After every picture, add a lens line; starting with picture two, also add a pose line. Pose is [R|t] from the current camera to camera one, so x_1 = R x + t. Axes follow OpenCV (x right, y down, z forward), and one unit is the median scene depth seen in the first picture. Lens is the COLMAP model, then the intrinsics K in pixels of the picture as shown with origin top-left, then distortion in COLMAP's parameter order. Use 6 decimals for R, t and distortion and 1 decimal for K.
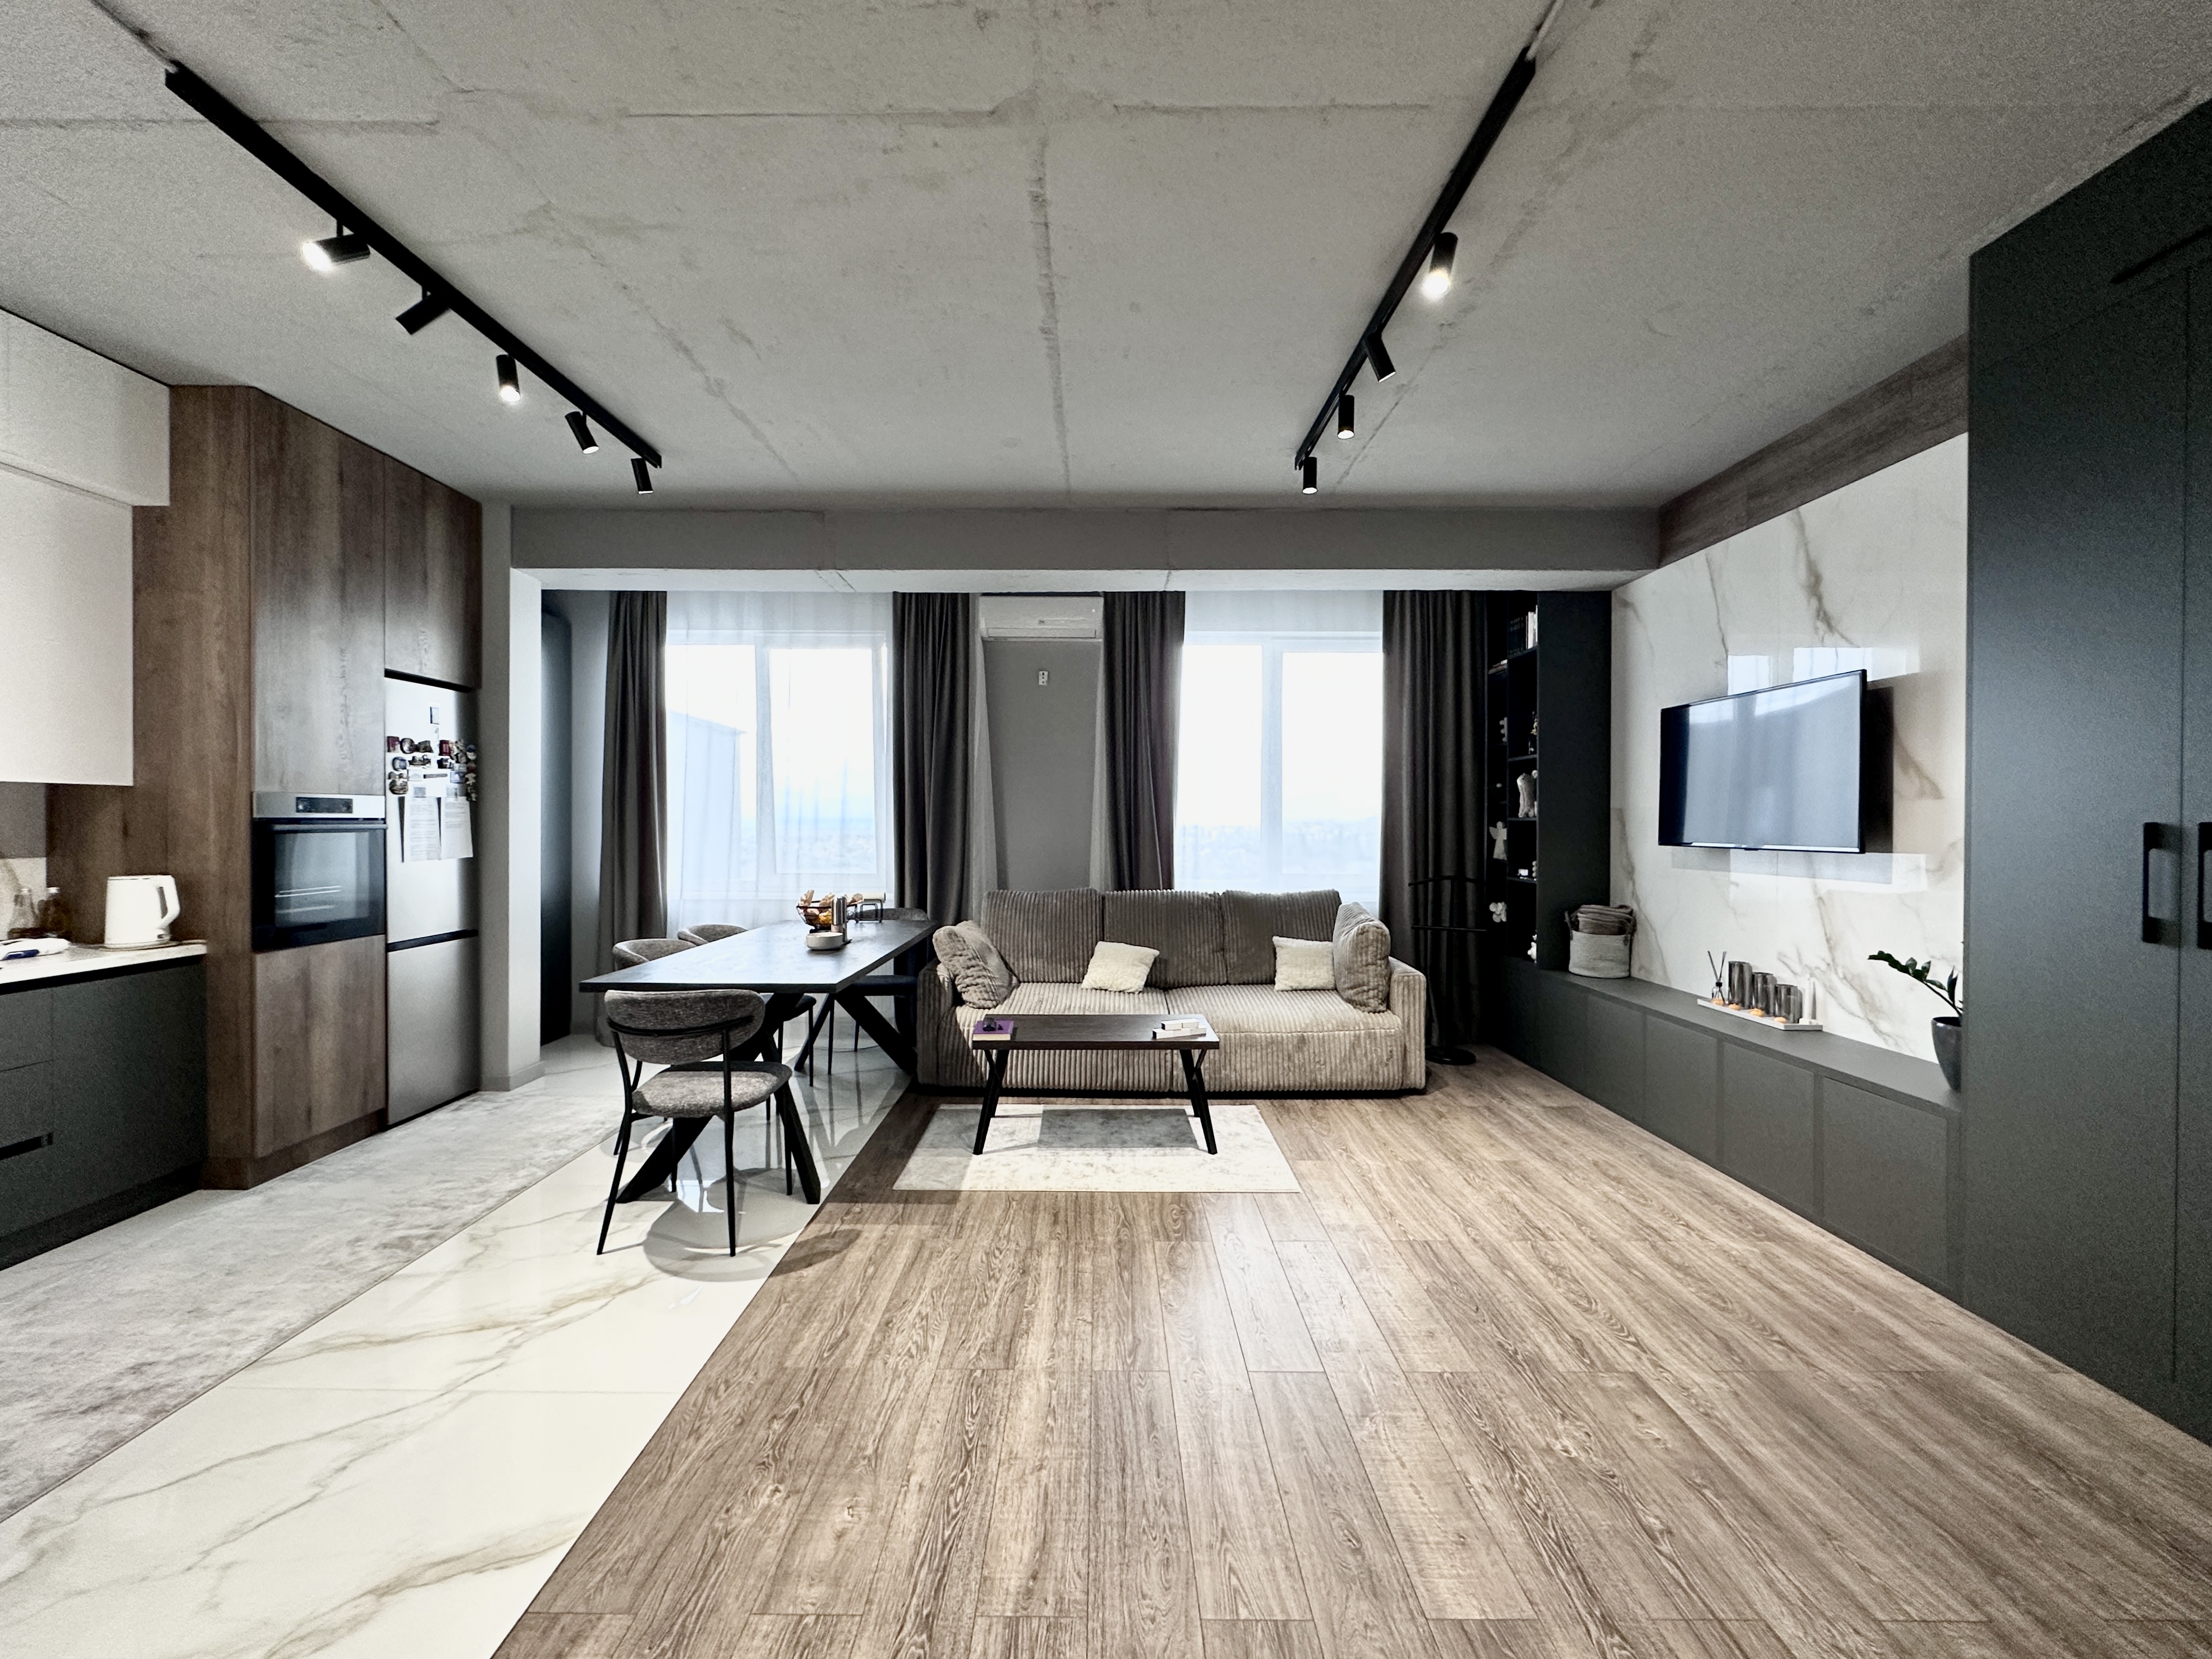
lens RADIAL K [[892.3, 0, 1093.9], [0, 892.3, 826.0], [0, 0, 1]] dist [-0.003109, 0.000126]
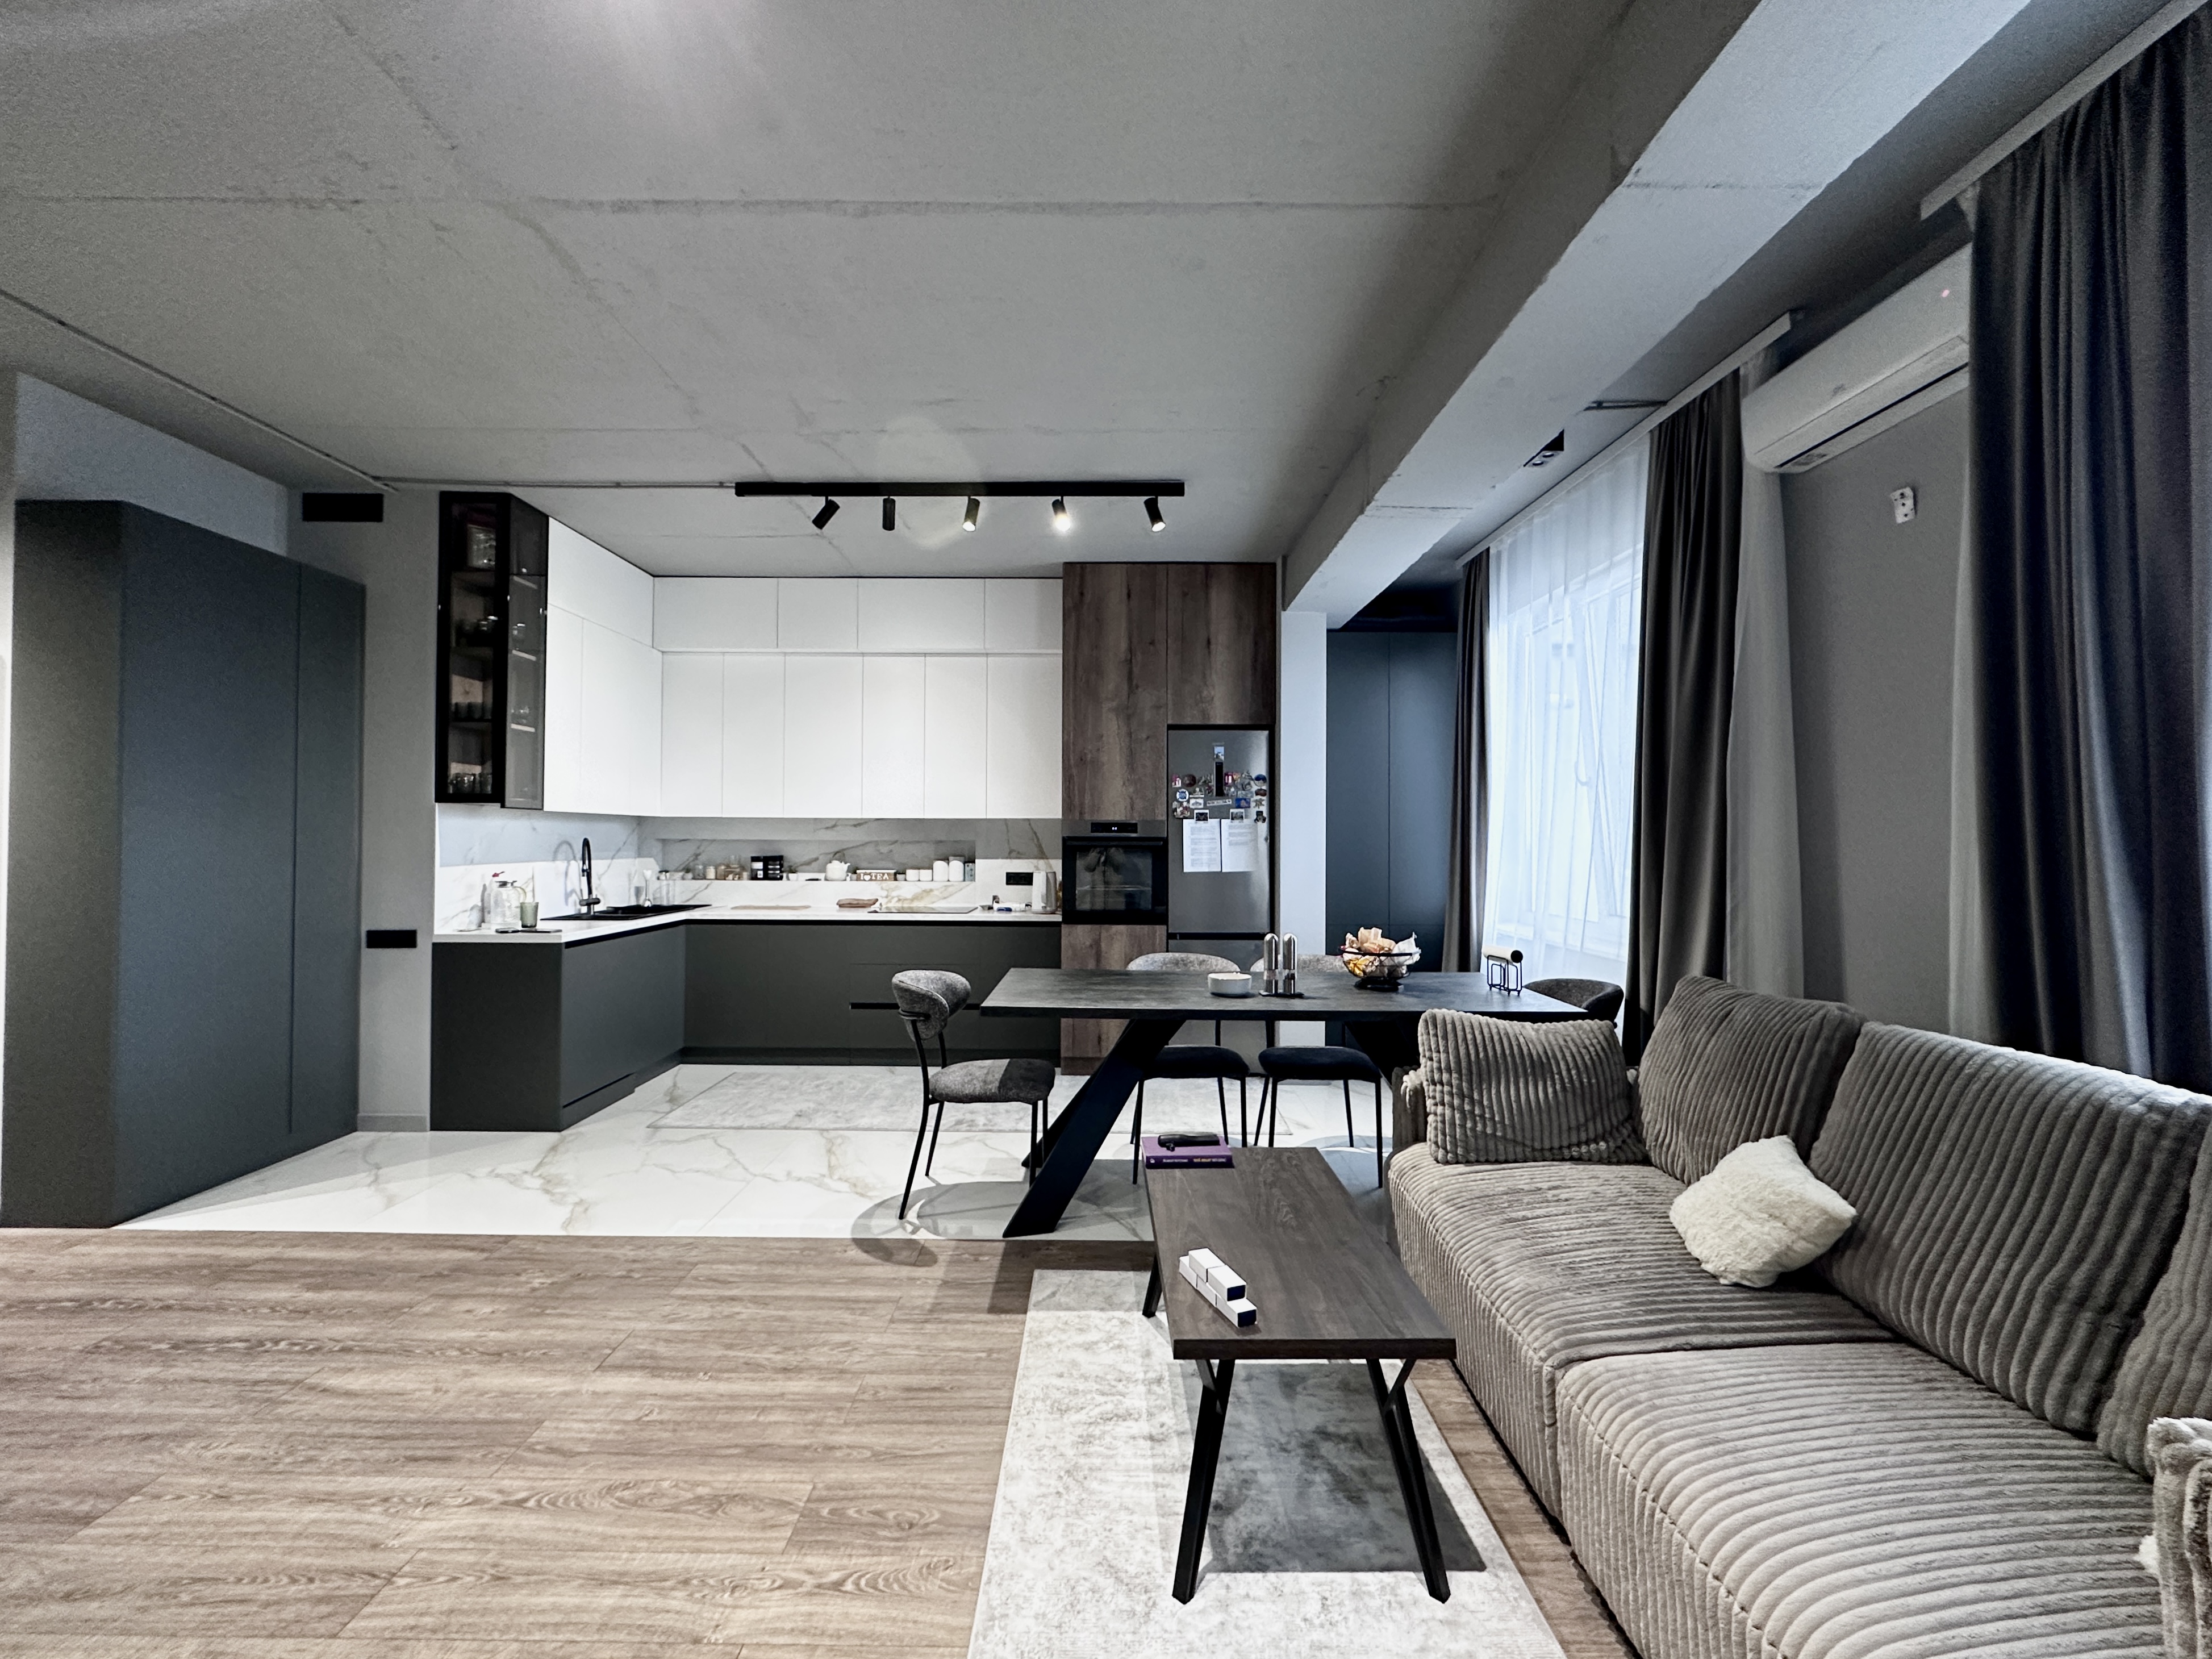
lens RADIAL K [[909.7, 0, 1102.7], [0, 909.7, 827.3], [0, 0, 1]] dist [-0.005041, 0.000741]
pose [[0.000021, -0.016398, -0.999866, 0.582616], [-0.010432, 0.999811, -0.016397, 0.000058], [0.999946, 0.010431, -0.000150, 0.959483]]
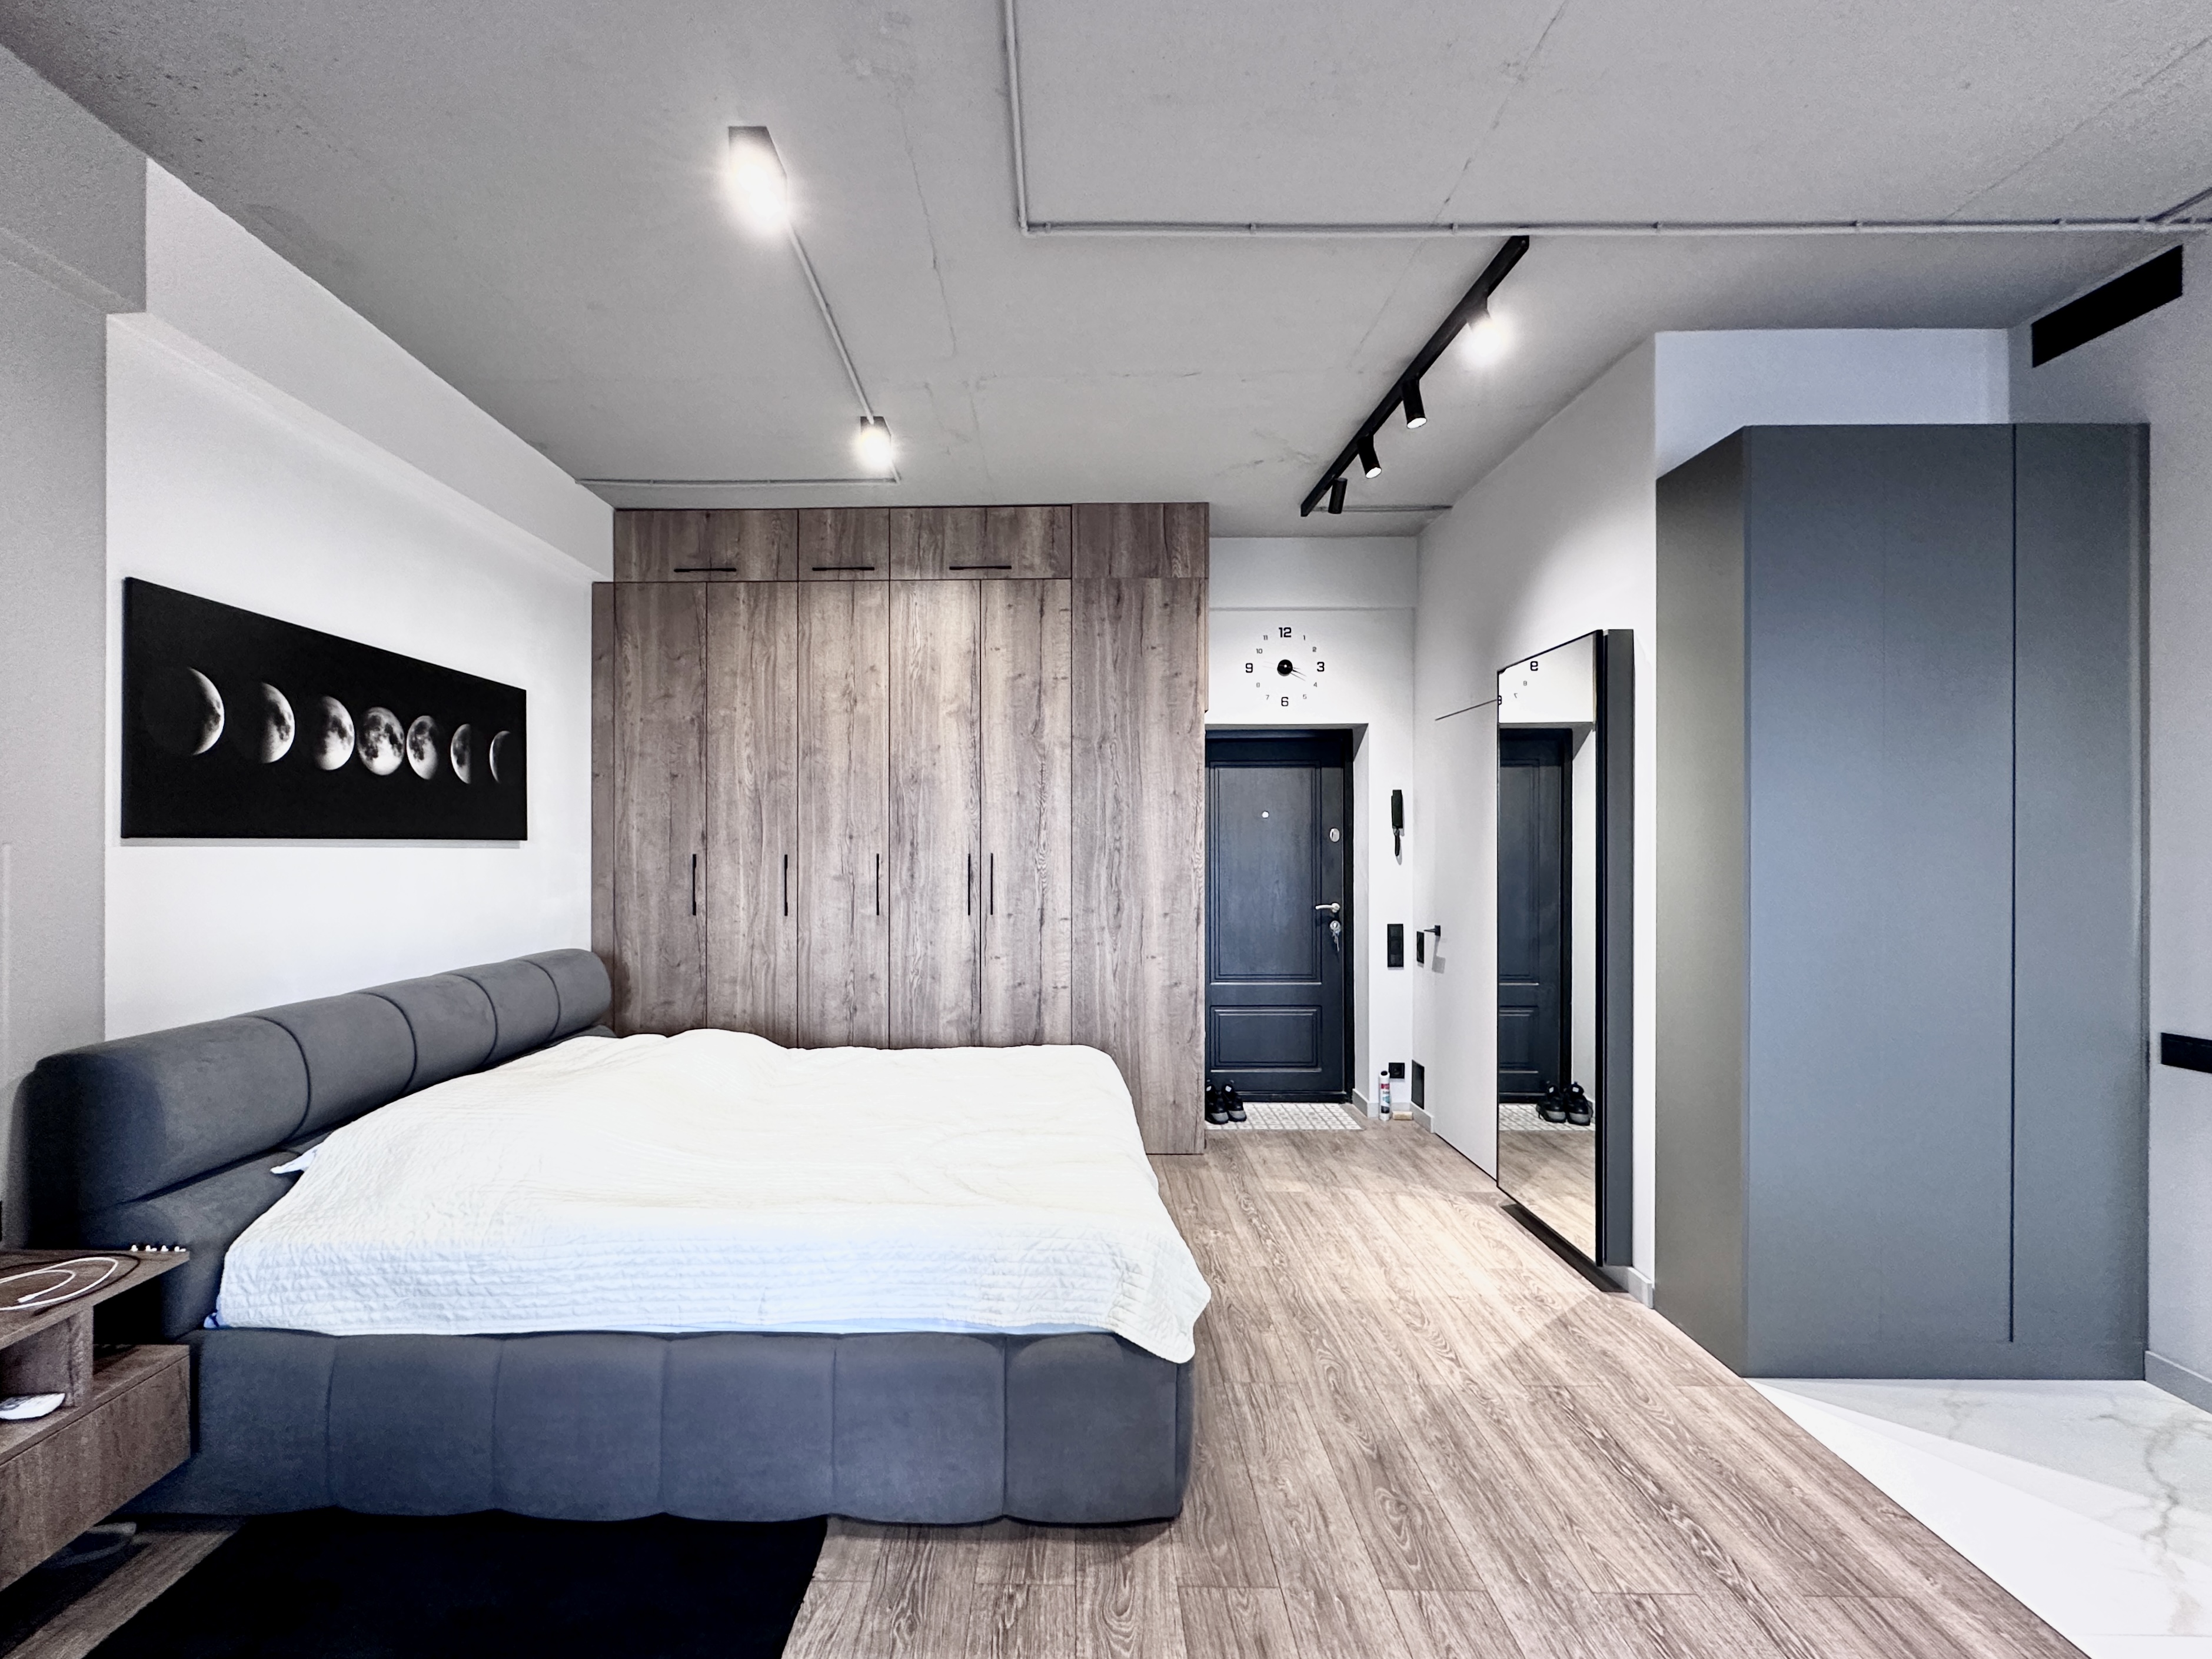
lens RADIAL K [[951.4, 0, 1040.4], [0, 951.4, 847.3], [0, 0, 1]] dist [-0.005389, -0.000304]
pose [[-0.999620, -0.001401, 0.027521, 0.211513], [-0.001187, 0.999969, 0.007774, -0.015158], [-0.027531, 0.007738, -0.999591, 0.720809]]
